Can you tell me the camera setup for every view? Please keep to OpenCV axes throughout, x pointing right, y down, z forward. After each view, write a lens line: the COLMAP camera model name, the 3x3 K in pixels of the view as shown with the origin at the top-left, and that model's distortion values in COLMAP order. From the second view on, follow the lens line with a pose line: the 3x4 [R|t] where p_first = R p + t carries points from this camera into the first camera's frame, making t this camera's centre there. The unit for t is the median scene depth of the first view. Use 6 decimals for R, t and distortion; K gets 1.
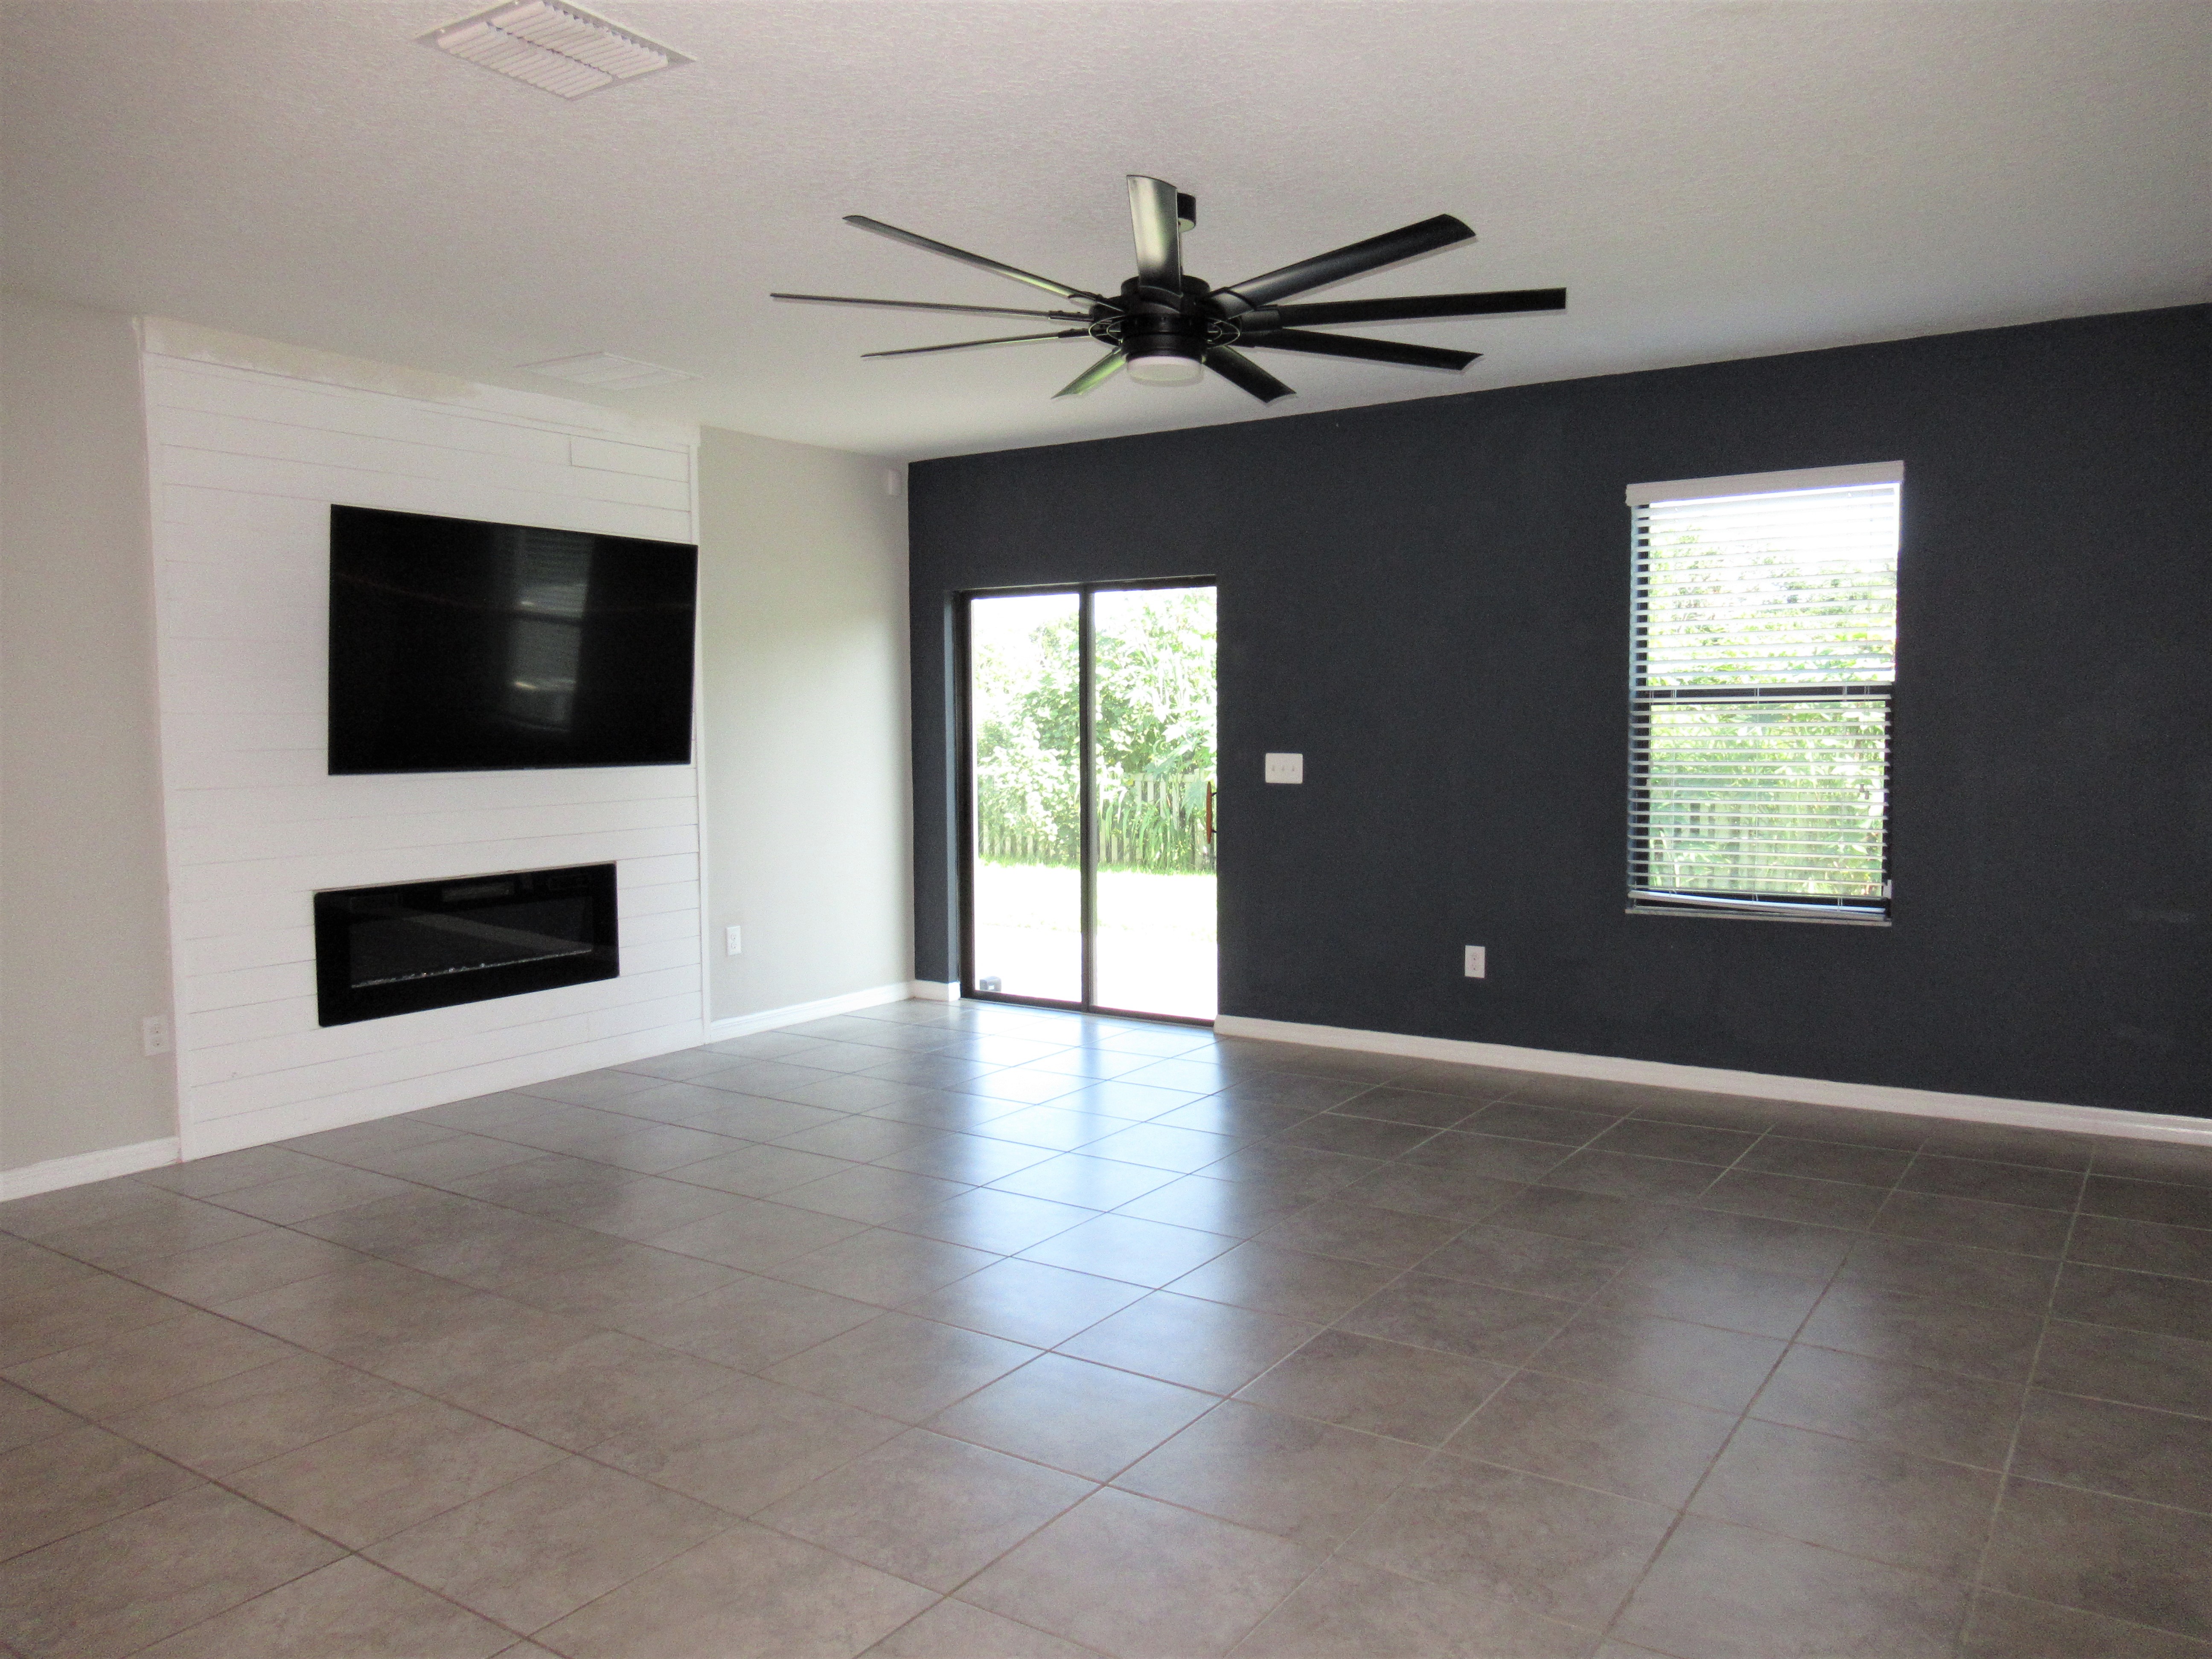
lens RADIAL K [[1628.0, 0, 1106.4], [0, 1628.0, 856.9], [0, 0, 1]] dist [-0.002329, -0.006758]
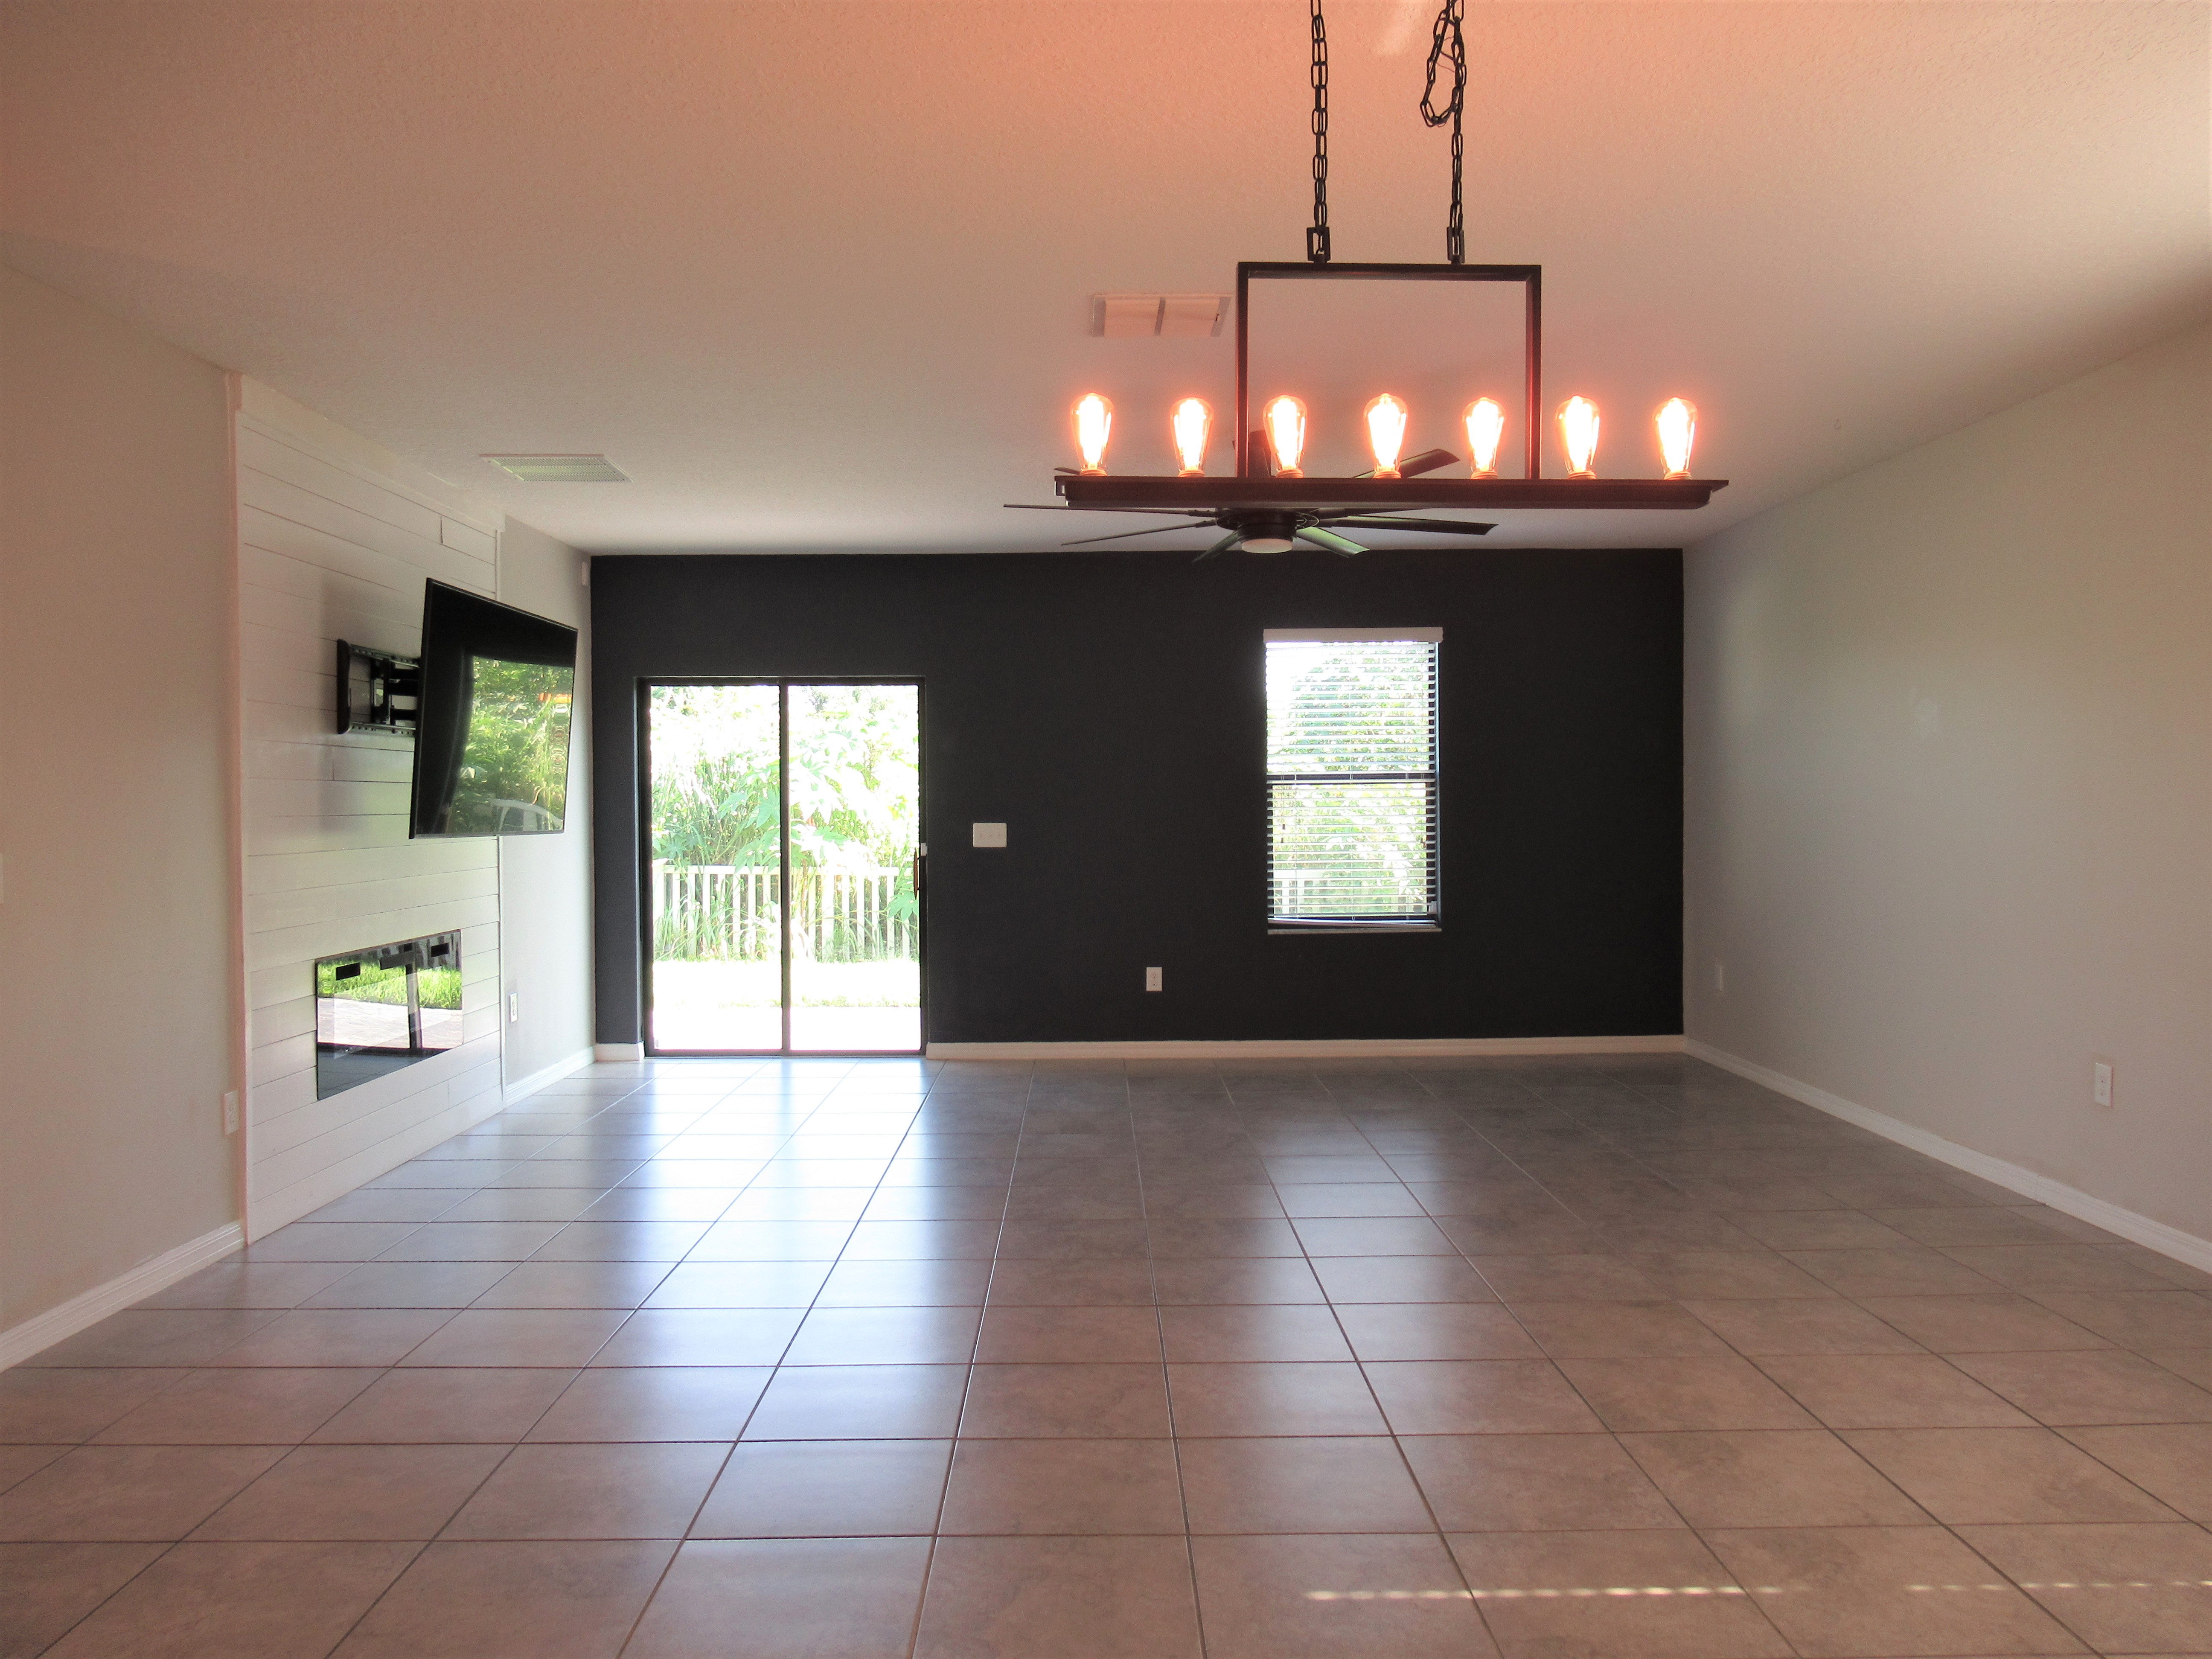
lens RADIAL K [[1628.0, 0, 1106.4], [0, 1628.0, 856.9], [0, 0, 1]] dist [-0.002329, -0.006758]
pose [[0.829189, -0.018804, 0.558653, -0.533190], [0.049476, 0.997980, -0.039844, 0.016014], [-0.556775, 0.060678, 0.828444, -0.075983]]
